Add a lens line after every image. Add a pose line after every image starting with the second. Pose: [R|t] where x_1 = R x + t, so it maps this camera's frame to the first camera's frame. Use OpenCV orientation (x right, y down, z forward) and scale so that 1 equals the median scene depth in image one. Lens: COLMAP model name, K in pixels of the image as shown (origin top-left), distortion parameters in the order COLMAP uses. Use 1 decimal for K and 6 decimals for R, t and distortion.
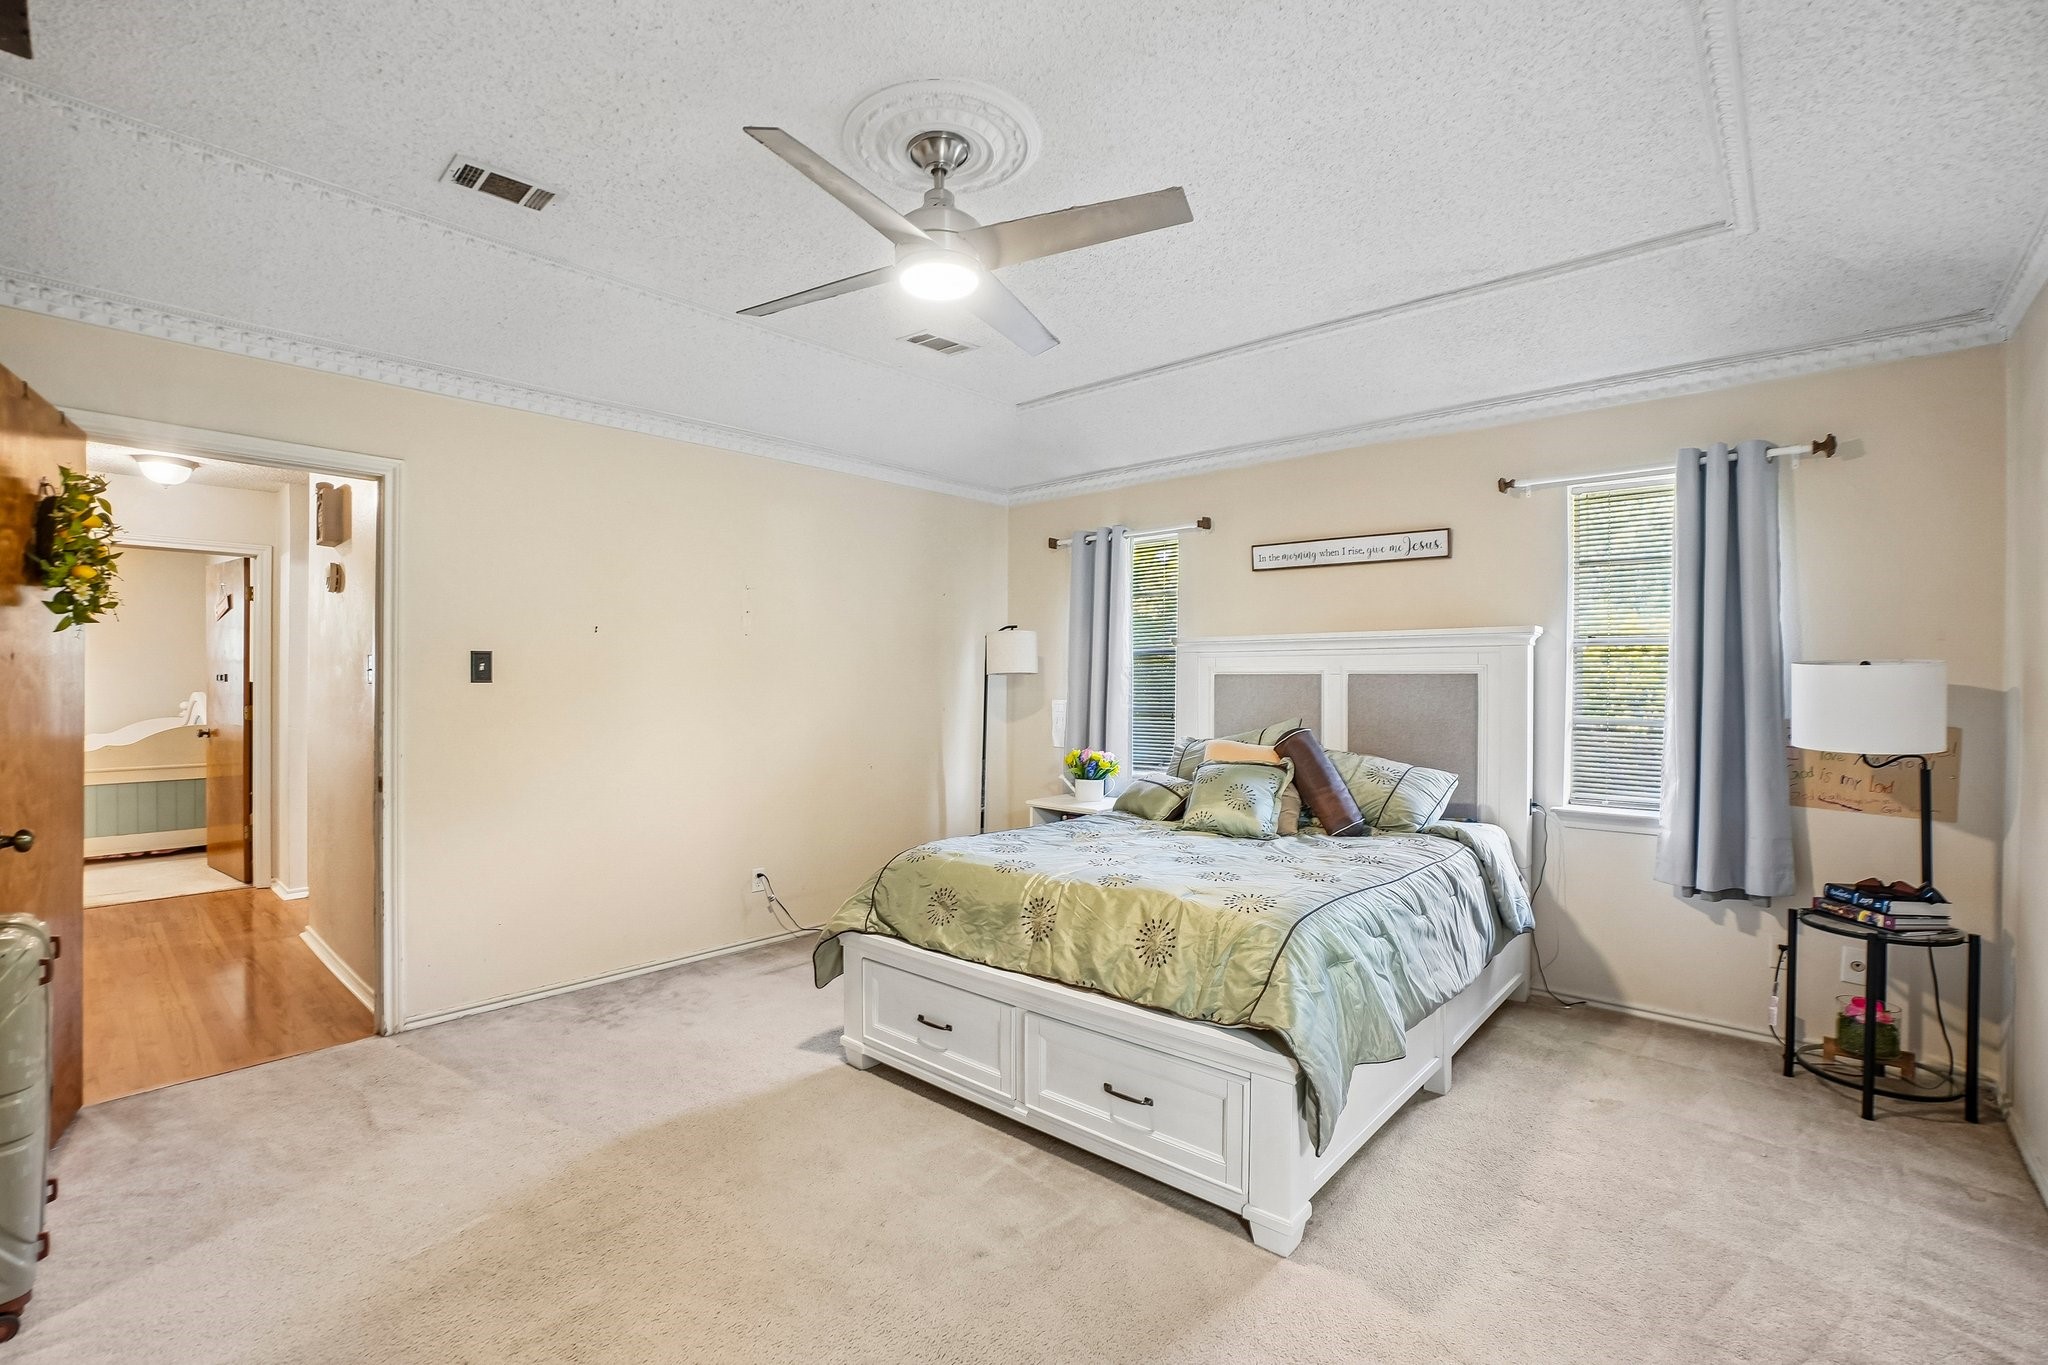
lens RADIAL K [[899.7, 0, 1024.0], [0, 899.7, 682.5], [0, 0, 1]] dist [-0.037607, 0.000249]
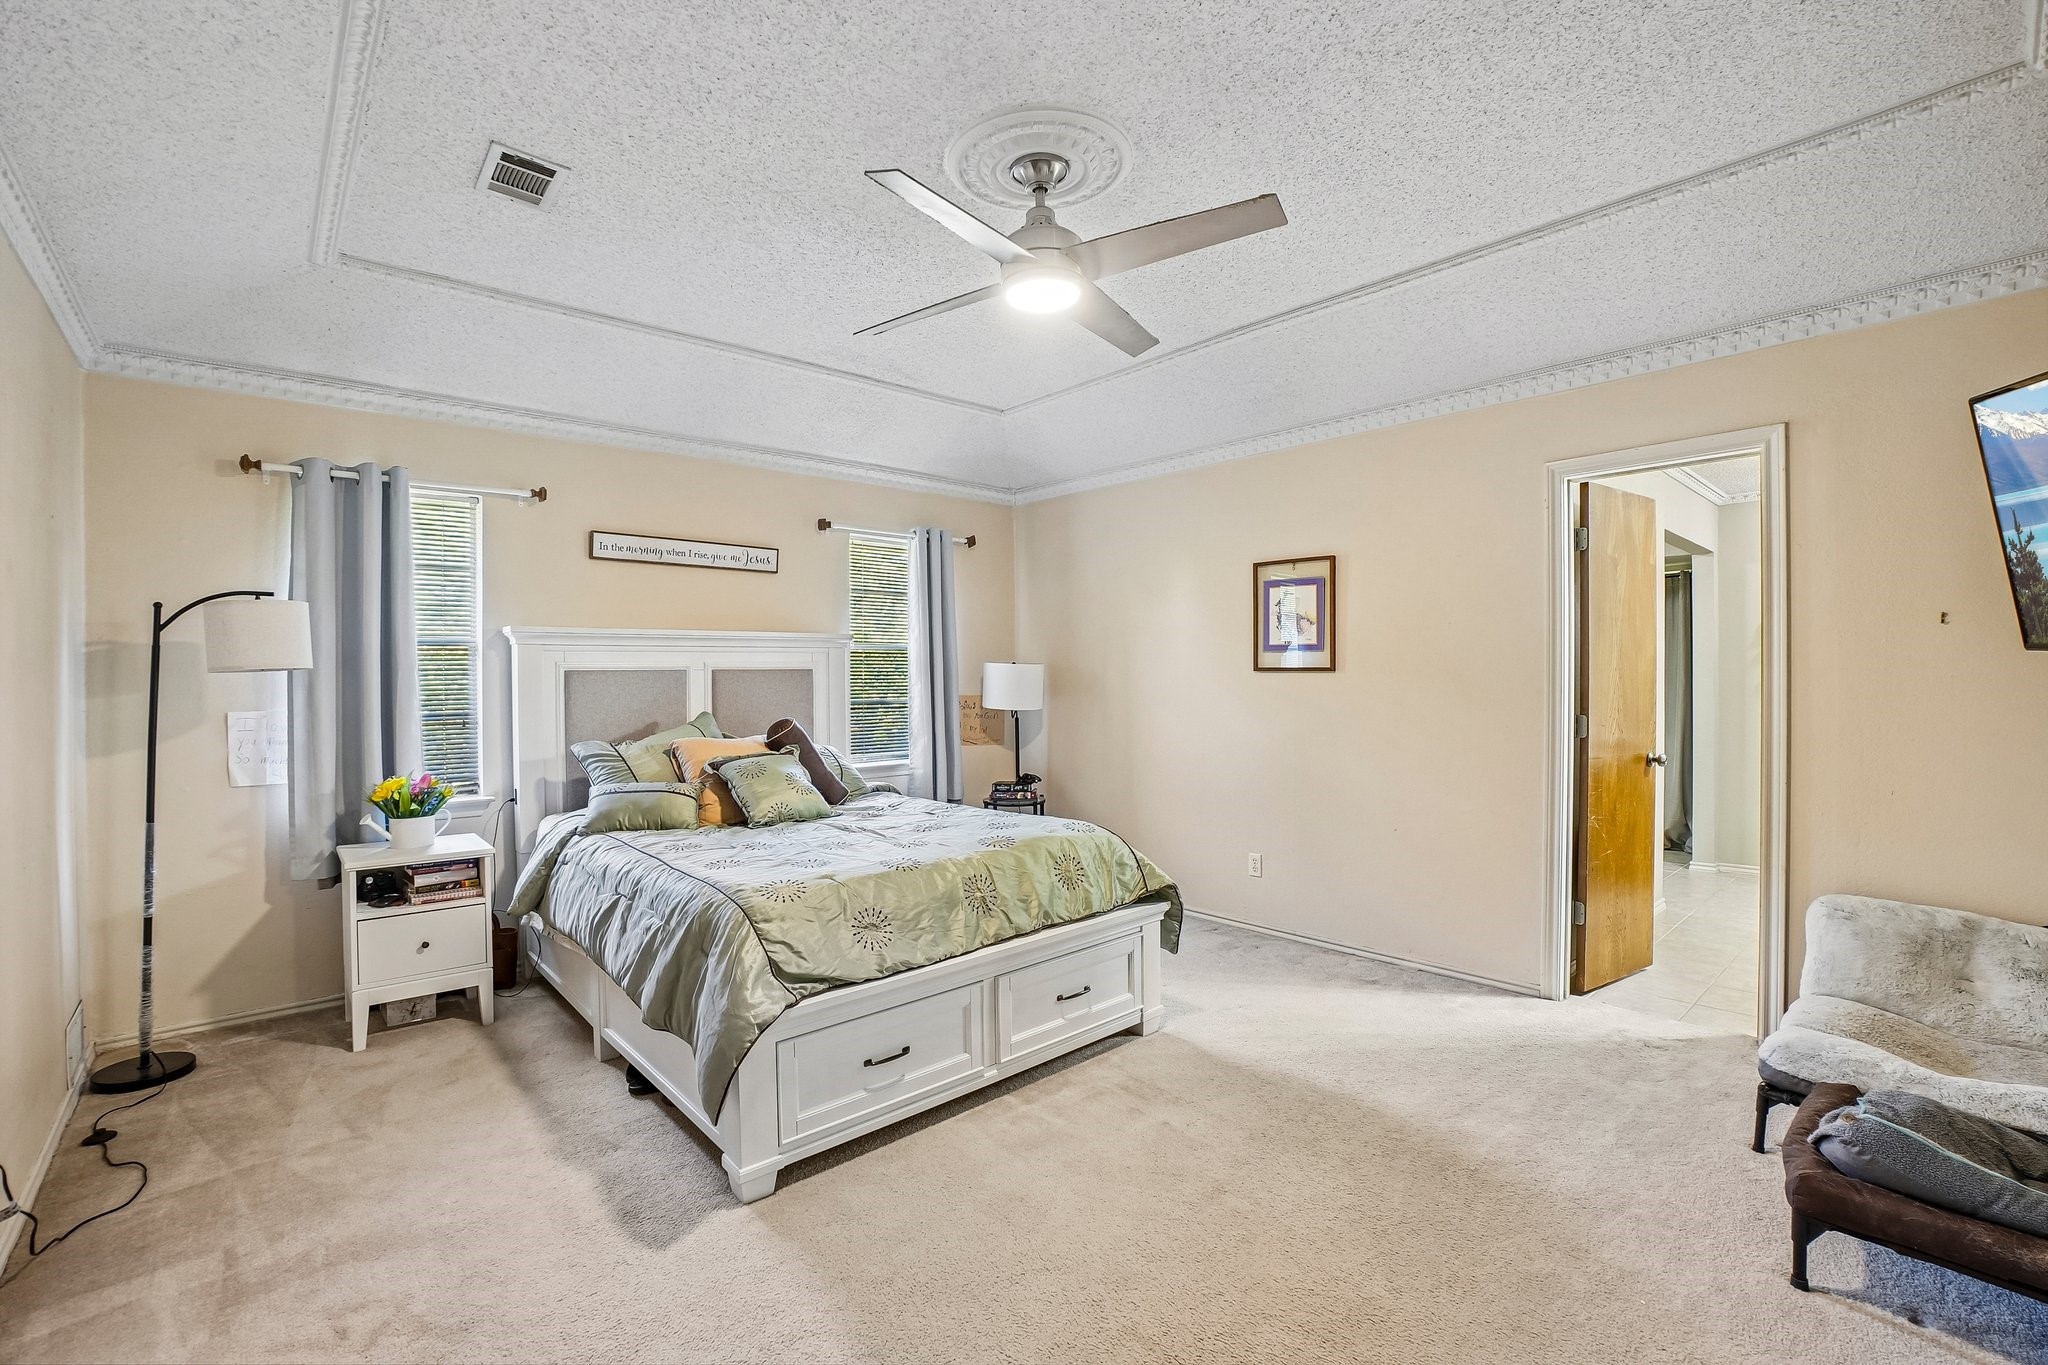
lens RADIAL K [[877.3, 0, 1023.3], [0, 877.3, 670.1], [0, 0, 1]] dist [-0.039517, 0.000012]
pose [[0.131004, -0.000991, 0.991381, -0.793437], [0.013577, 0.999908, -0.000794, -0.004019], [-0.991289, 0.013564, 0.131005, 0.623674]]
